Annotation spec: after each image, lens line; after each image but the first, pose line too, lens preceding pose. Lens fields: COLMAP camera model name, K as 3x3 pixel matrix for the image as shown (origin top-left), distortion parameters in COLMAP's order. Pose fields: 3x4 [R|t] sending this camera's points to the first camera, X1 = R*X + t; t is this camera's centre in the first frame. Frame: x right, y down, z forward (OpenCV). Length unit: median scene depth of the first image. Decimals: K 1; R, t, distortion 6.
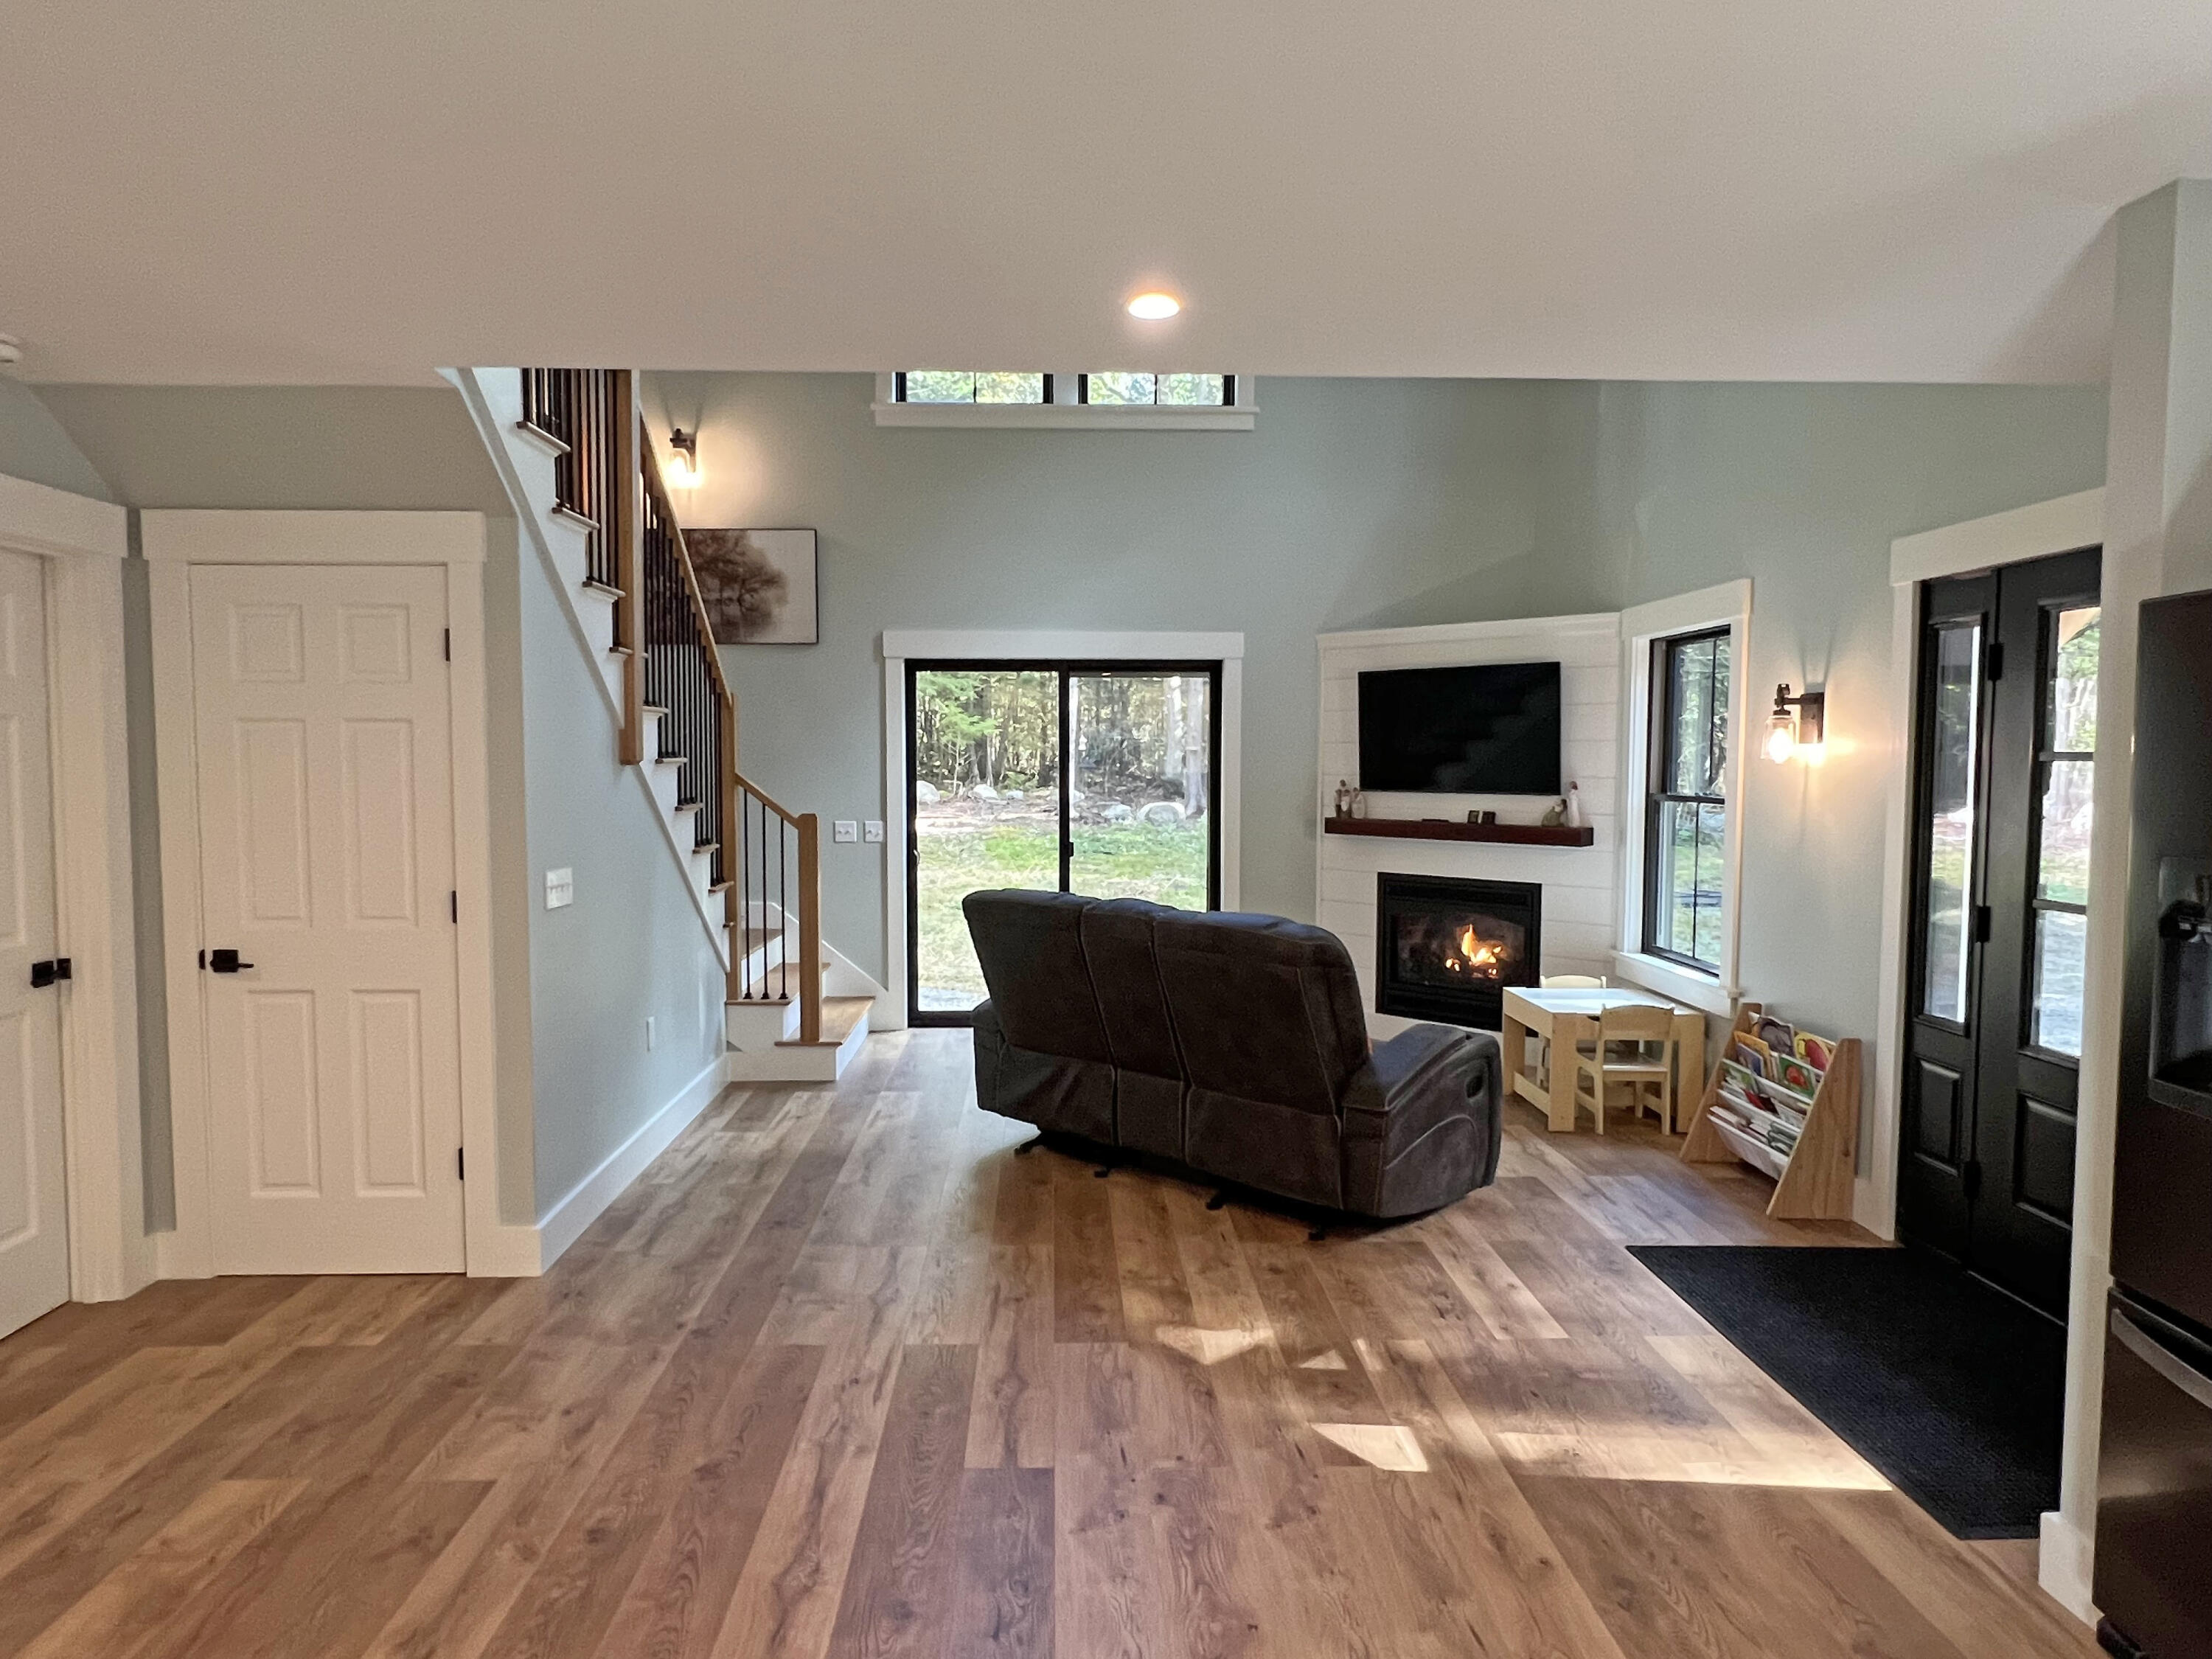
lens RADIAL K [[1321.8, 0, 1098.0], [0, 1321.8, 823.6], [0, 0, 1]] dist [-0.009445, 0.004714]
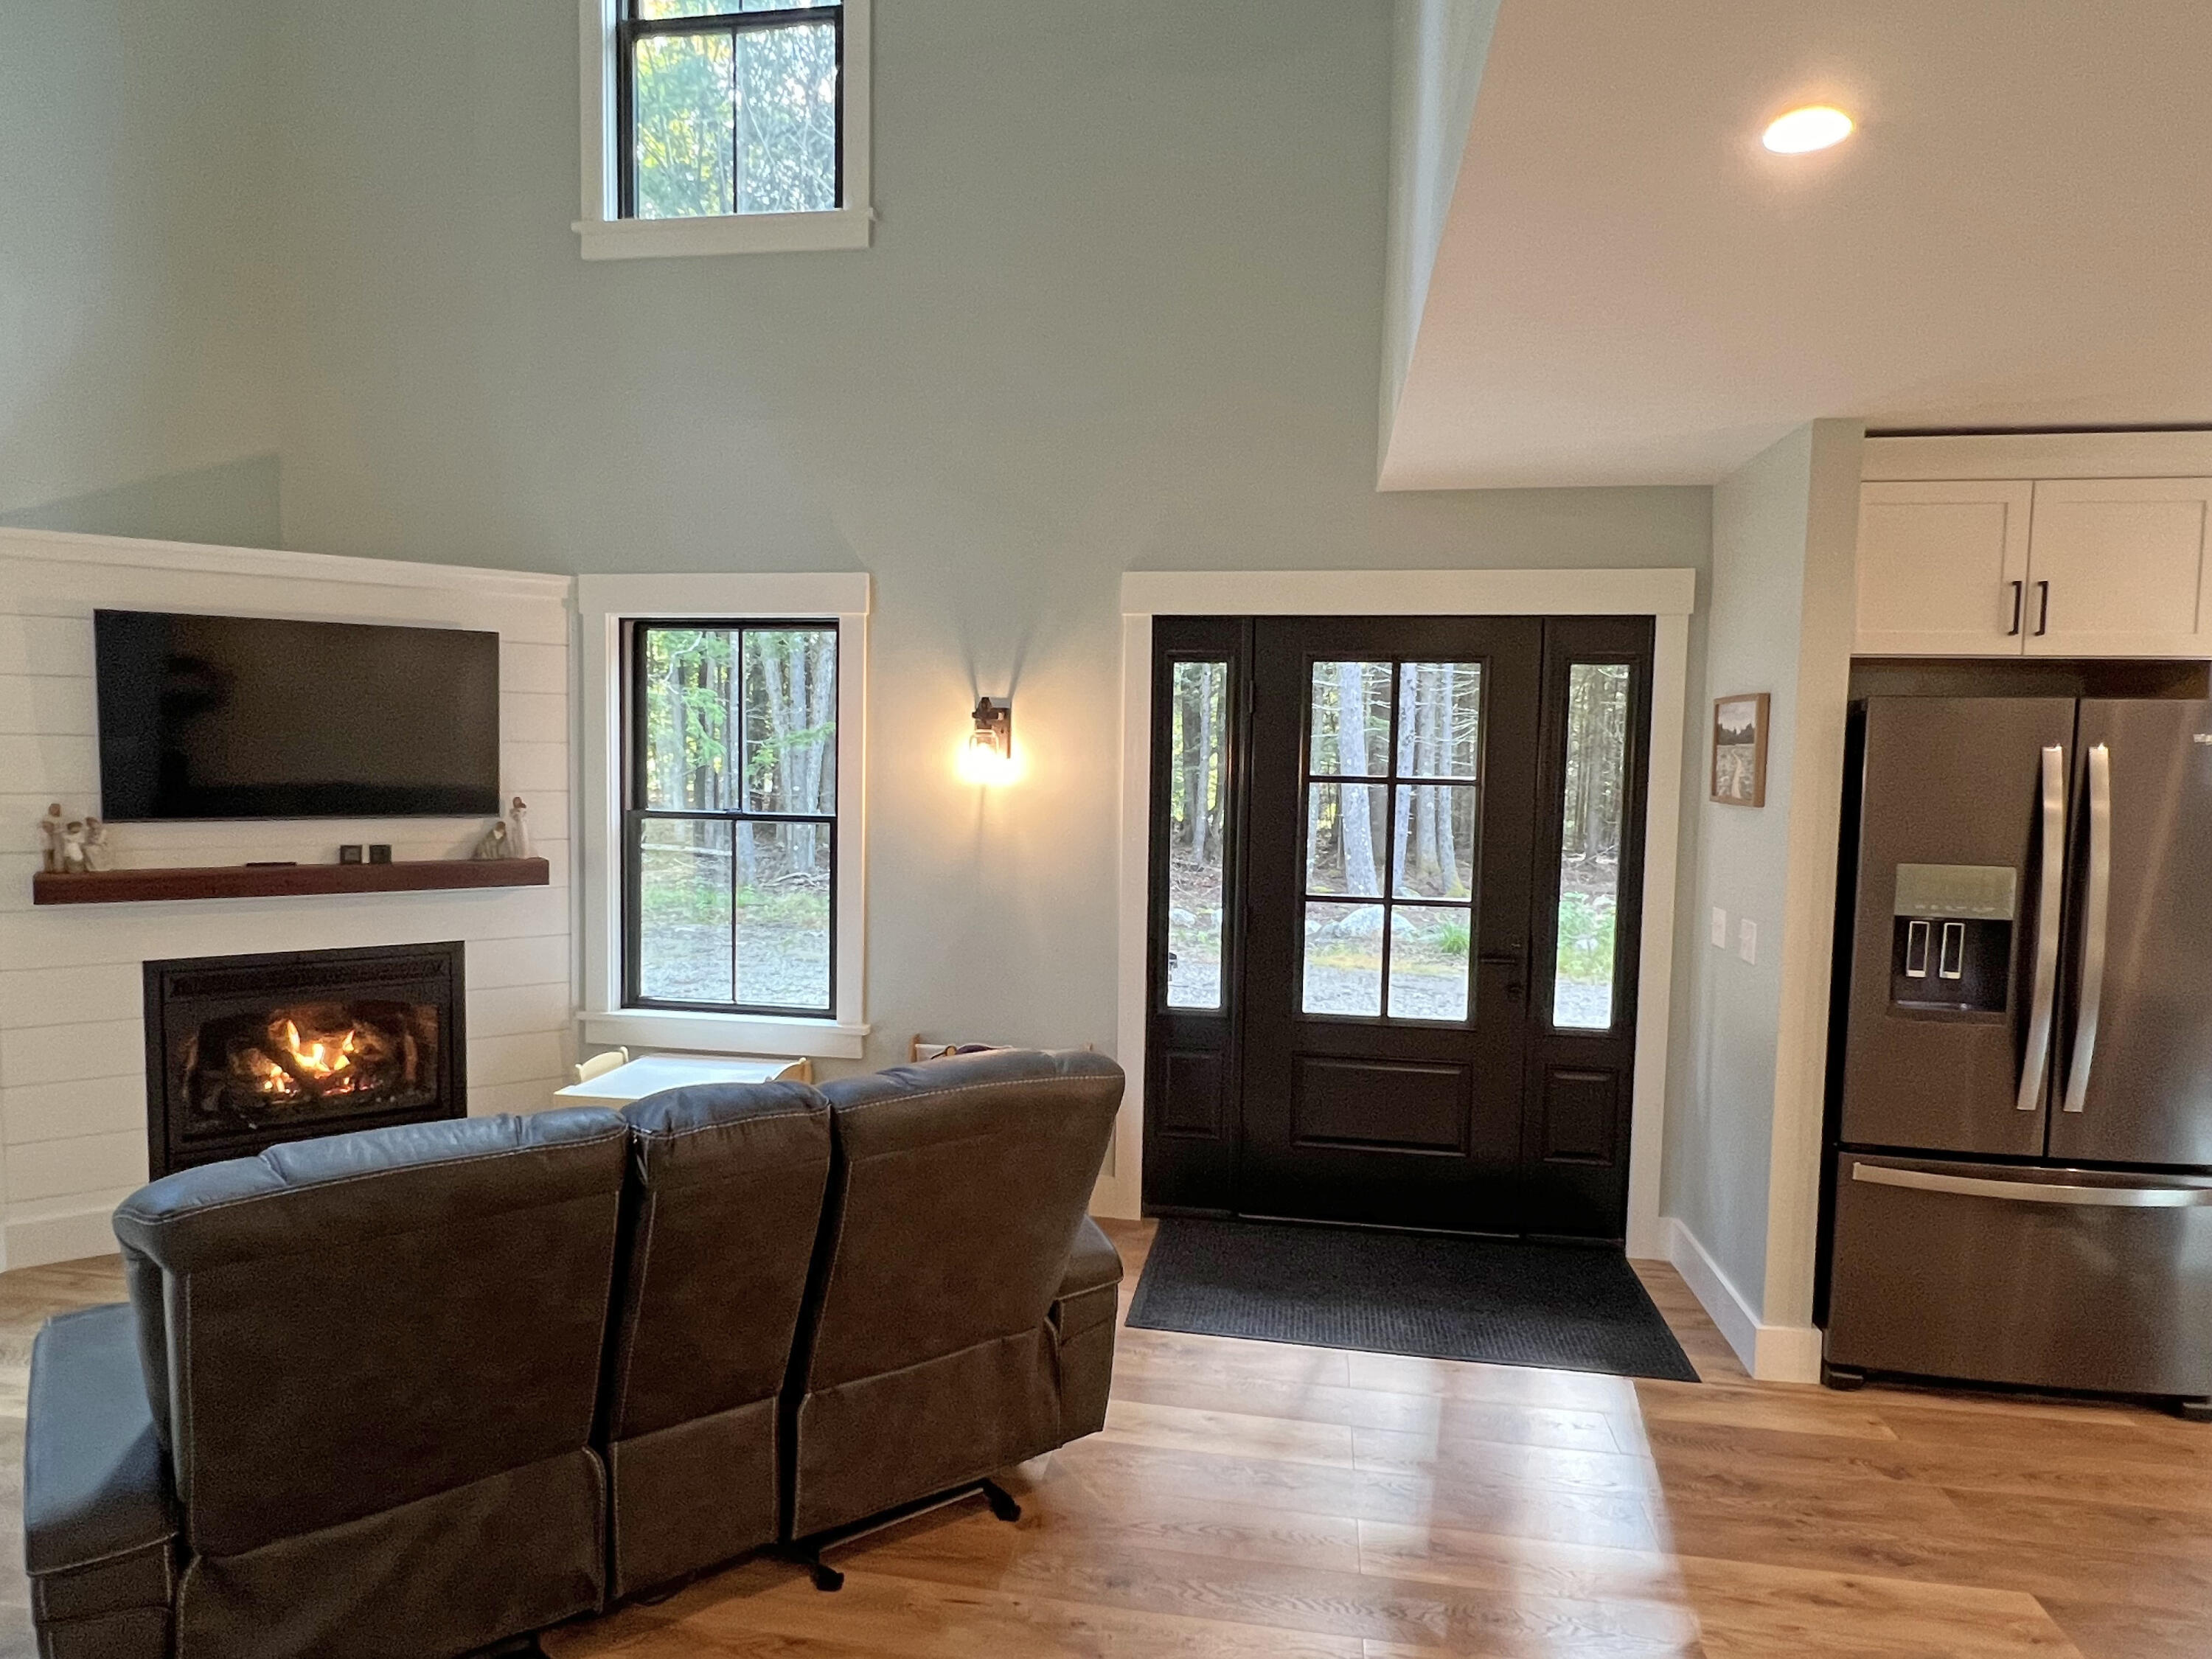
lens RADIAL K [[1321.8, 0, 1084.6], [0, 1321.8, 838.4], [0, 0, 1]] dist [-0.009445, 0.004714]
pose [[0.199358, -0.067562, 0.977595, -0.277947], [0.032260, 0.997532, 0.062362, -0.041431], [-0.979396, 0.019105, 0.201046, 0.500254]]
